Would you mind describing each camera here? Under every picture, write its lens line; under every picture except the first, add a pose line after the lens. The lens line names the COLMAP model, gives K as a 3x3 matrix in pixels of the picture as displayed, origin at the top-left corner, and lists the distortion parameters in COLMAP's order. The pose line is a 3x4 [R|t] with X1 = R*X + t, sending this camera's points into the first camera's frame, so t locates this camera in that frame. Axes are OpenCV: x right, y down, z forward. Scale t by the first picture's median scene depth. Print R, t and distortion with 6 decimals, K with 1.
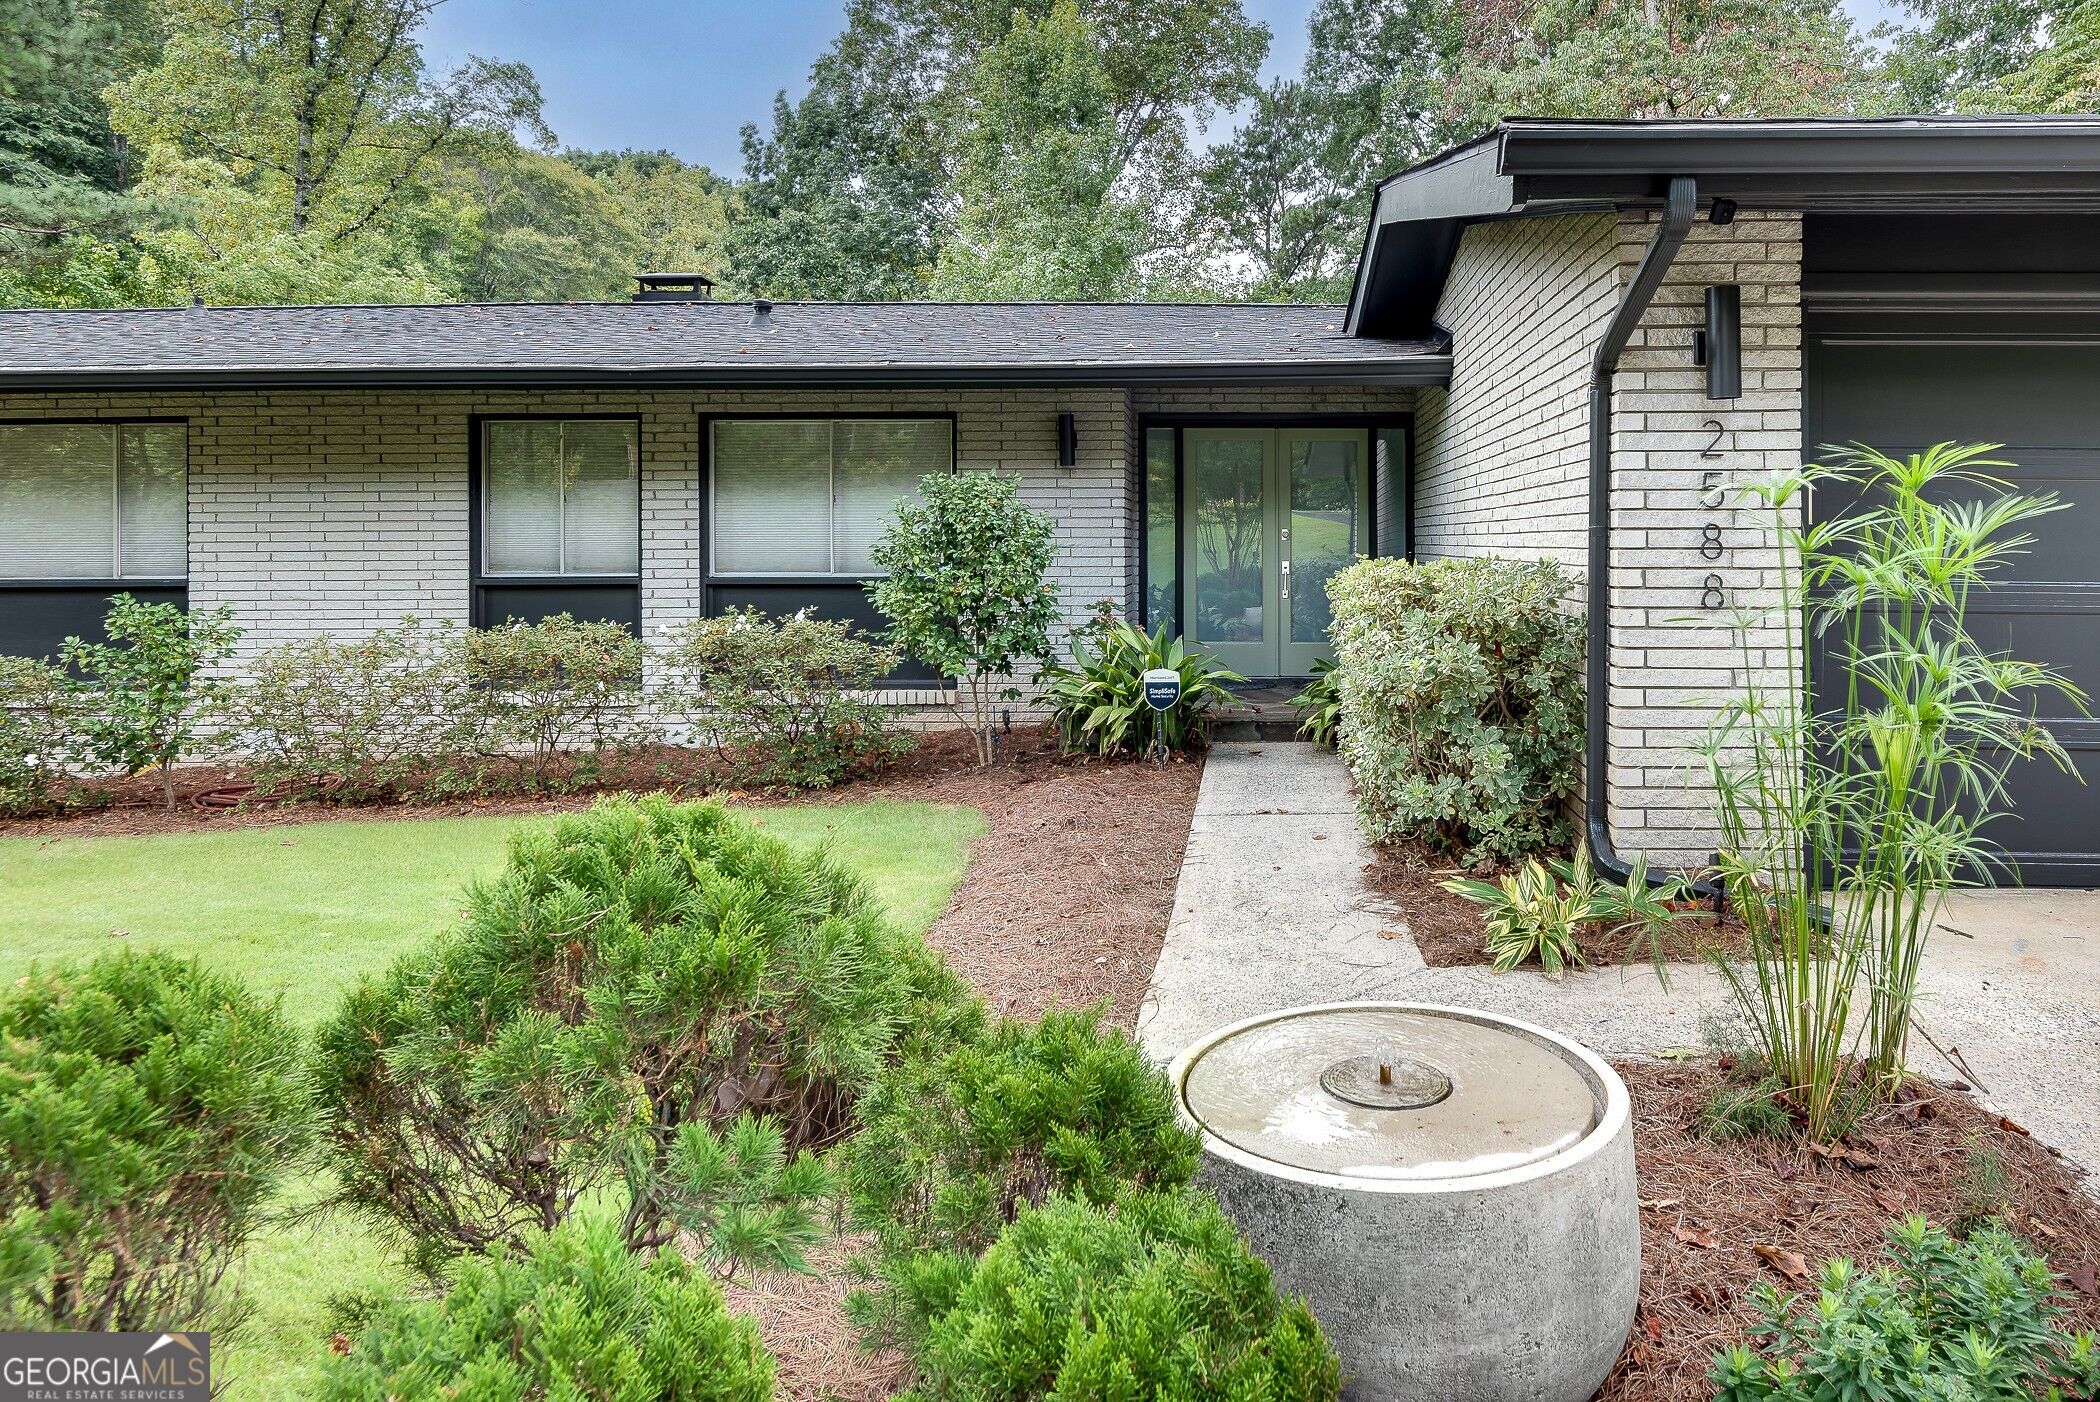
lens RADIAL K [[1283.2, 0, 1149.5], [0, 1283.2, 700.4], [0, 0, 1]] dist [0.002346, -0.052492]
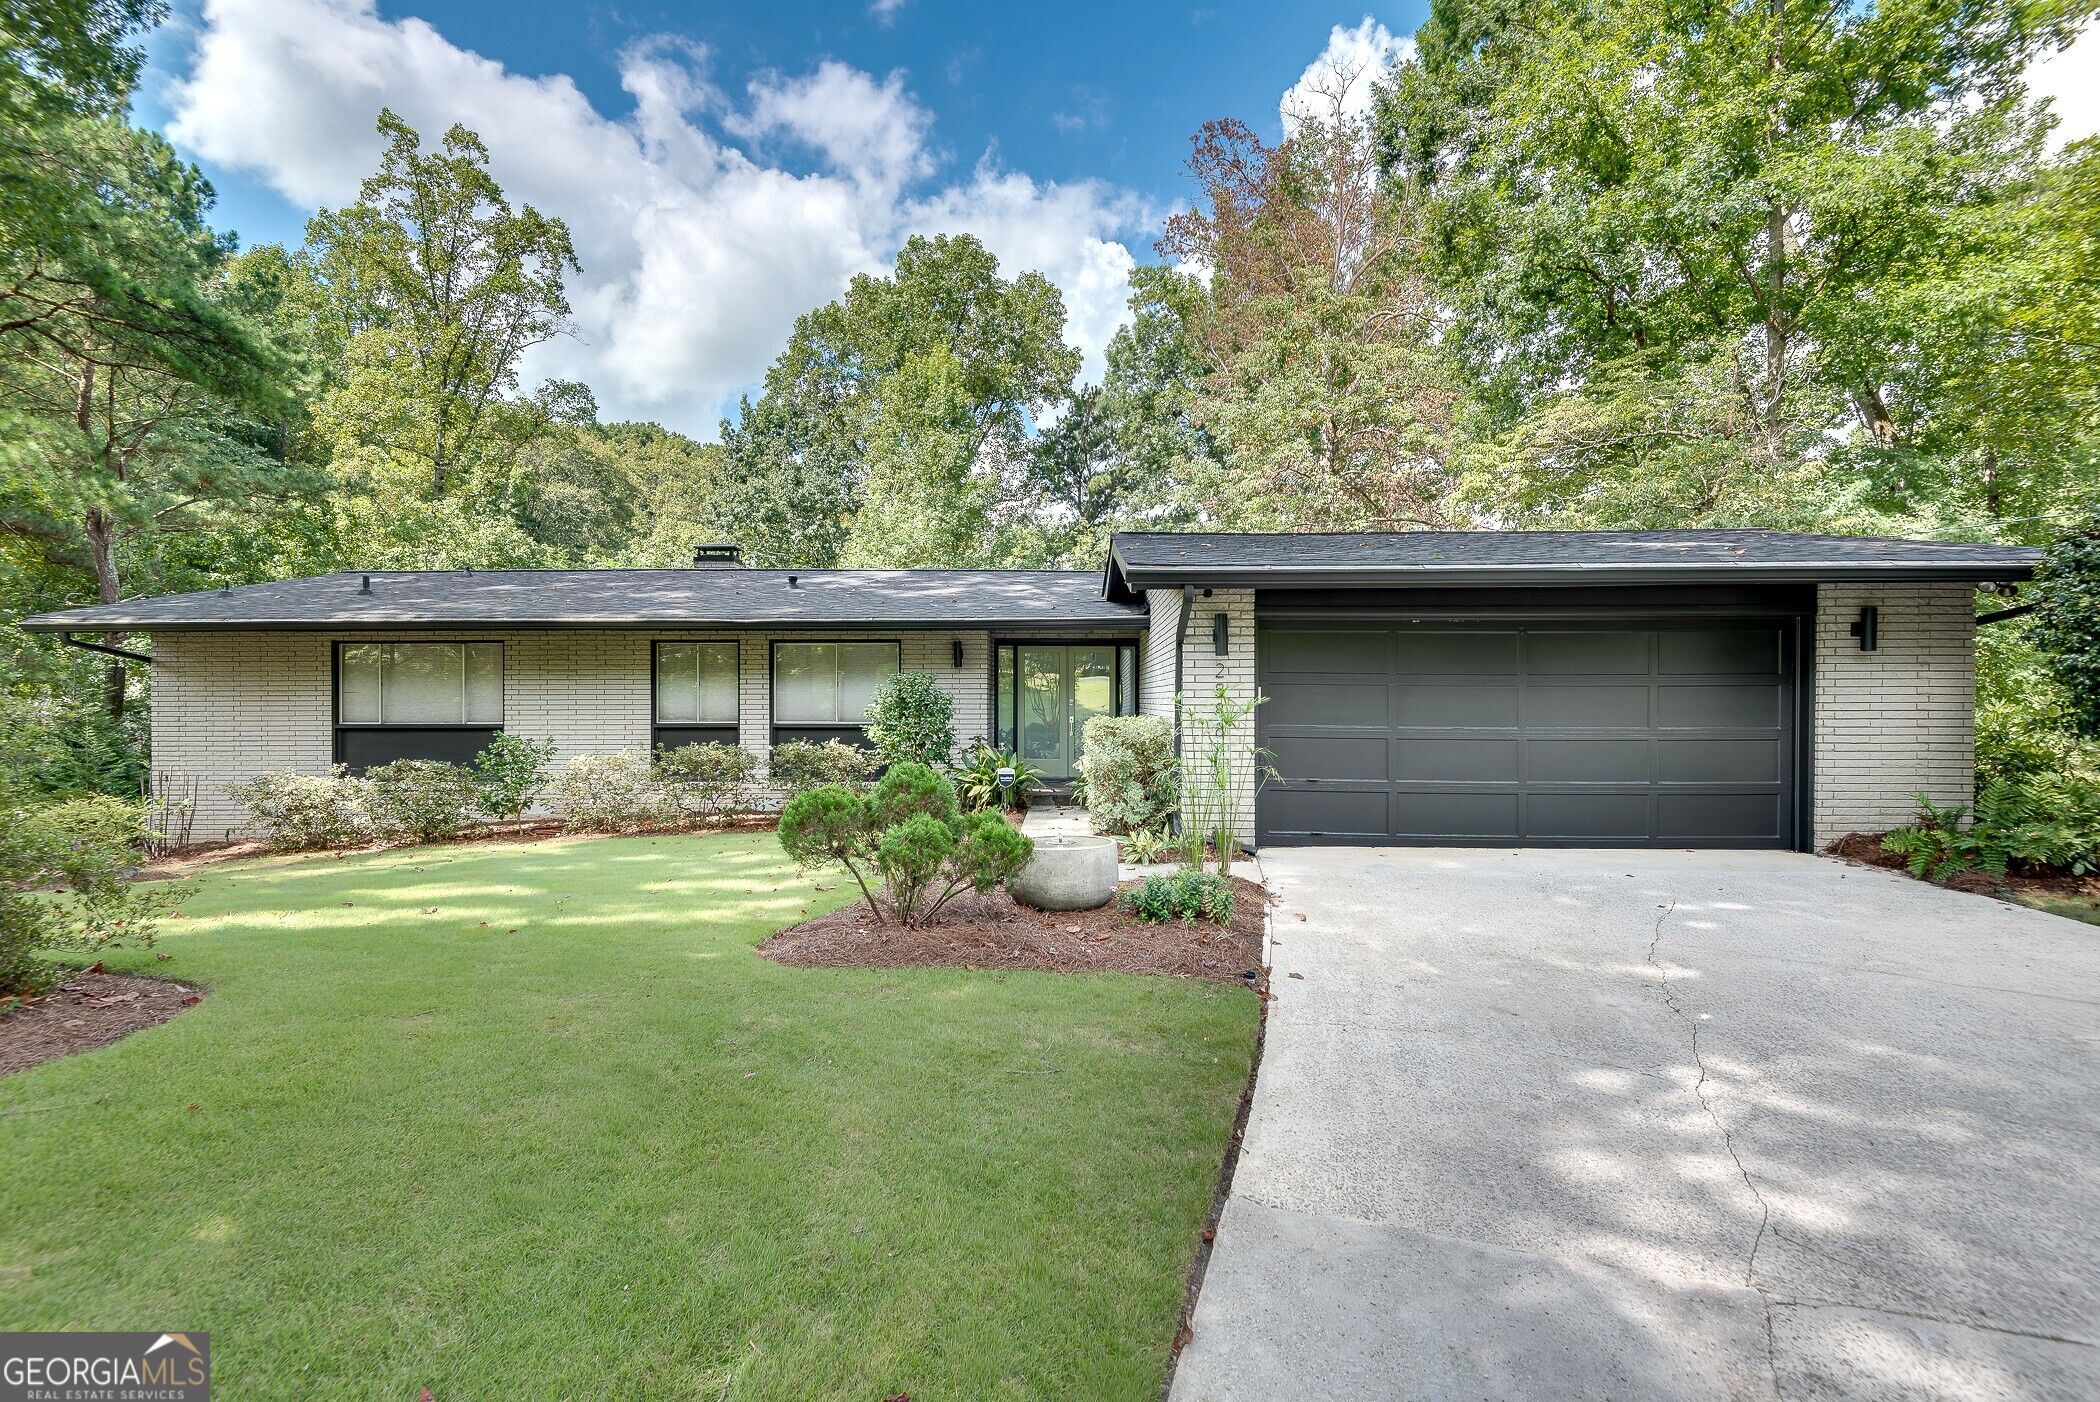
lens RADIAL K [[1009.7, 0, 1050.0], [0, 1009.7, 701.0], [0, 0, 1]] dist [-0.000991, -0.000094]
pose [[0.998579, 0.003052, 0.053201, -0.005802], [0.003417, 0.992636, -0.121088, 0.055184], [-0.053179, 0.121097, 0.991215, -0.533735]]
